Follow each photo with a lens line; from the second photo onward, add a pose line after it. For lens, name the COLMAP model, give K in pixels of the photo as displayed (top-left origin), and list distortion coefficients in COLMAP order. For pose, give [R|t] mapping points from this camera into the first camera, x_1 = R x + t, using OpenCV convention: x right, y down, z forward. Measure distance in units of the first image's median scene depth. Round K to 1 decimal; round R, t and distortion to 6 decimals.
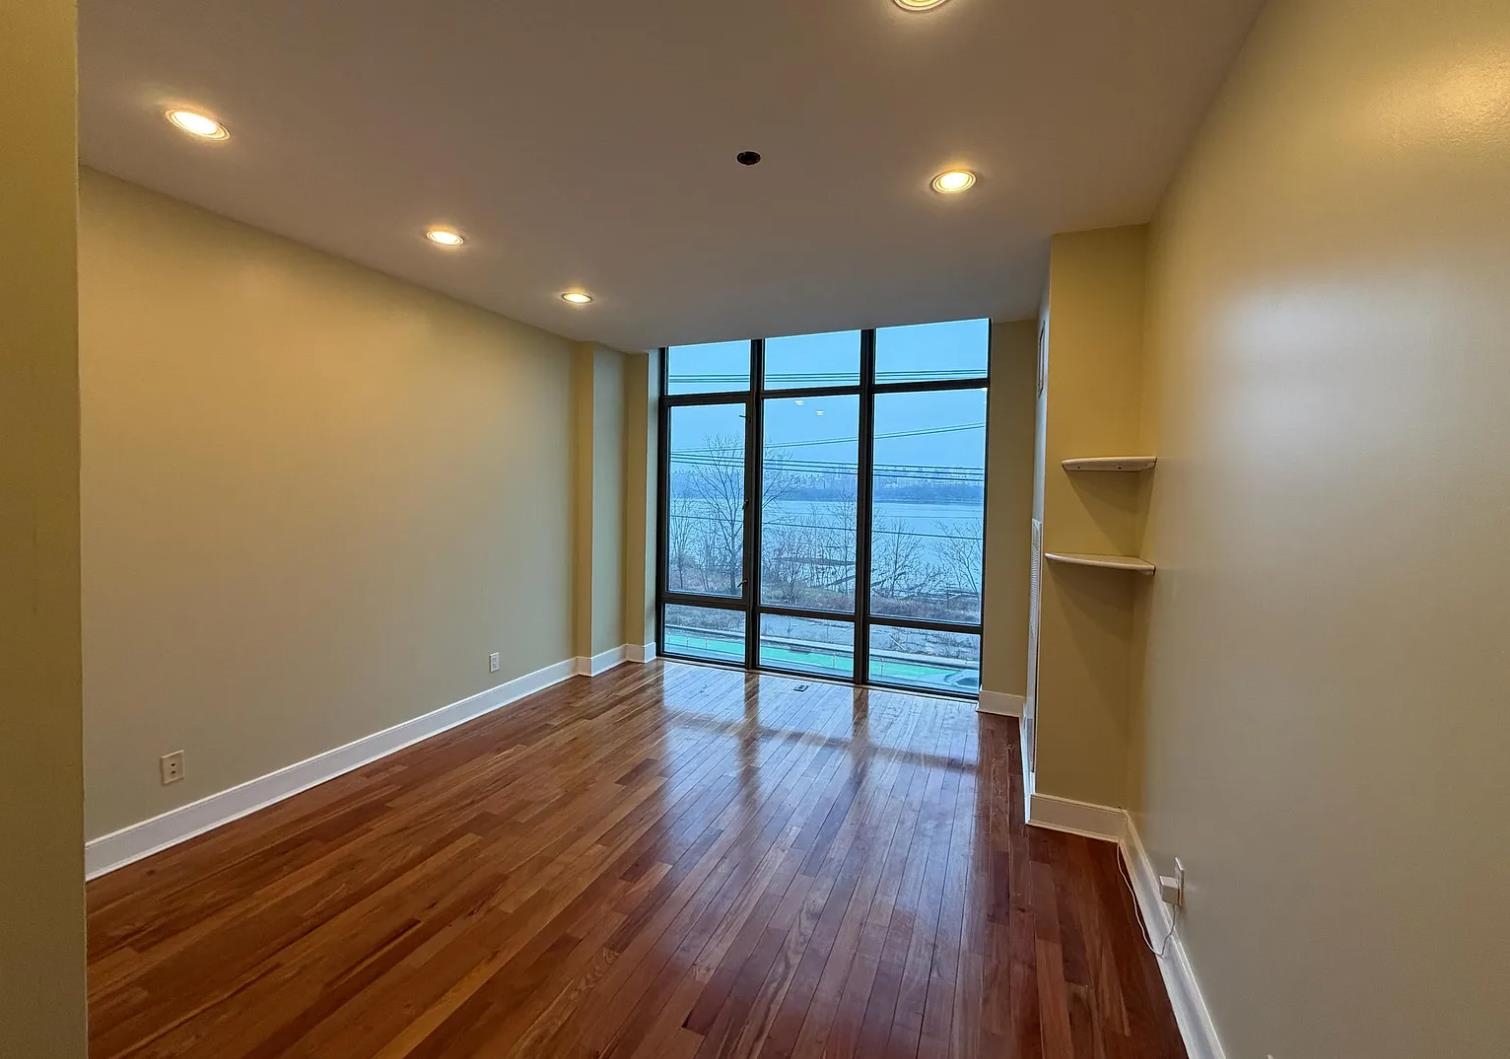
lens RADIAL K [[607.9, 0, 754.2], [0, 607.9, 502.4], [0, 0, 1]] dist [0.009673, -0.000036]
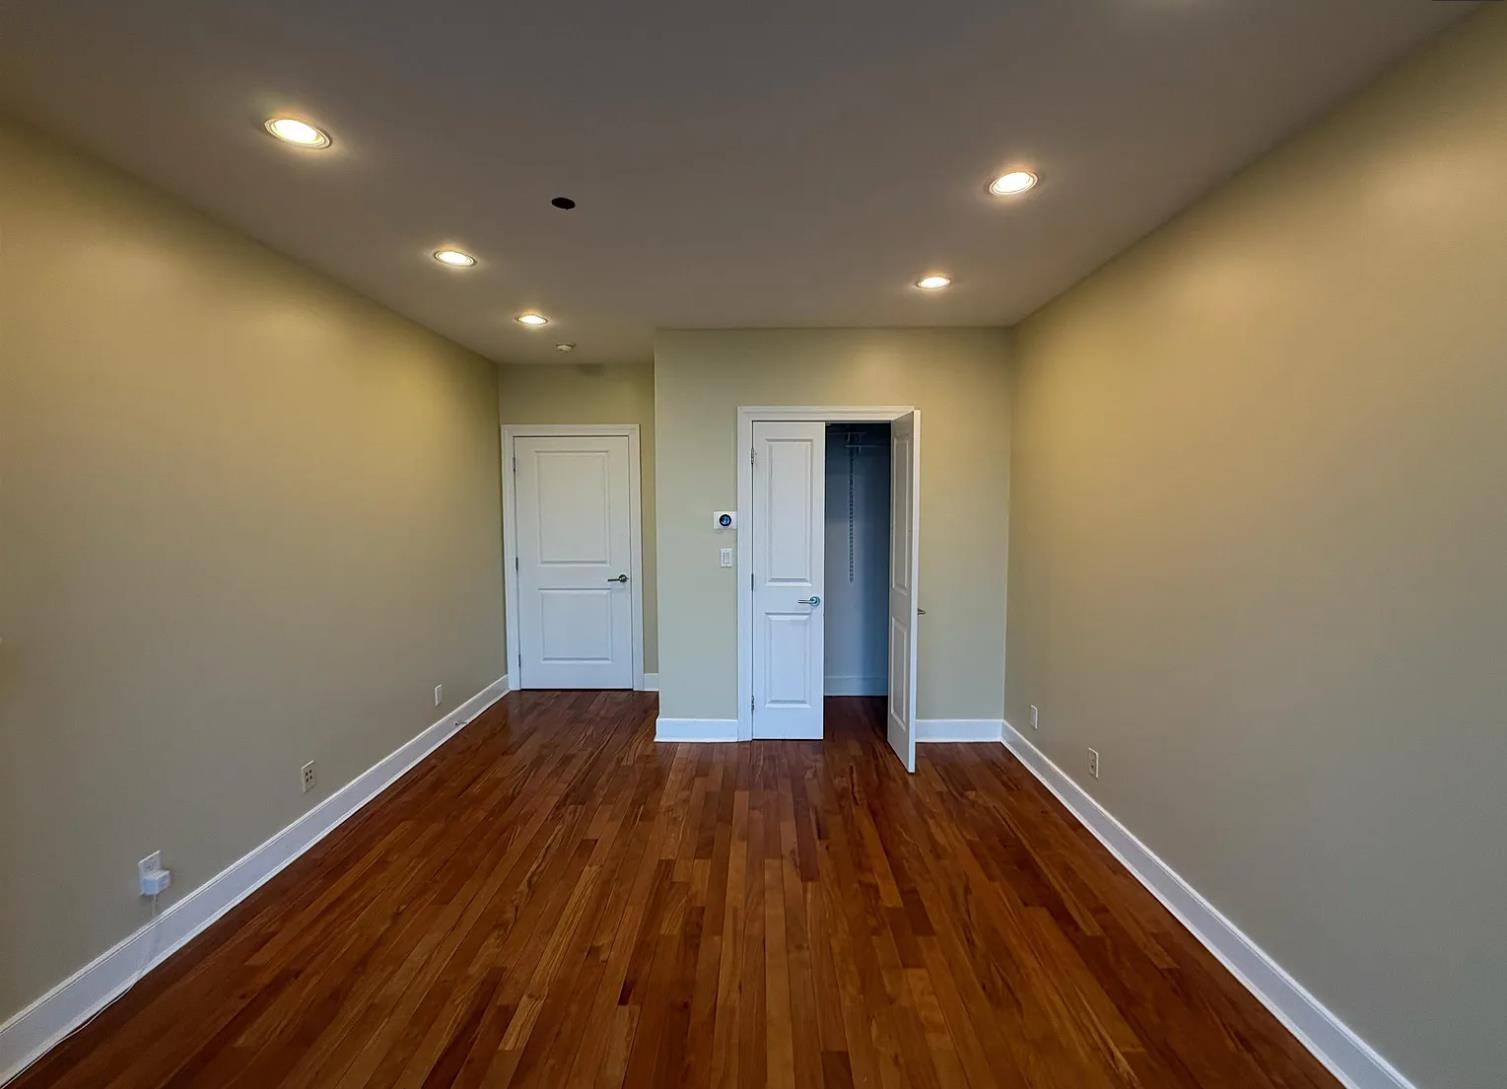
lens RADIAL K [[601.0, 0, 753.9], [0, 601.0, 531.1], [0, 0, 1]] dist [-0.001037, -0.000175]
pose [[-0.925240, 0.007370, -0.379310, 0.067219], [-0.022283, 0.997029, 0.073727, -0.069850], [0.378726, 0.076668, -0.922328, 1.682403]]
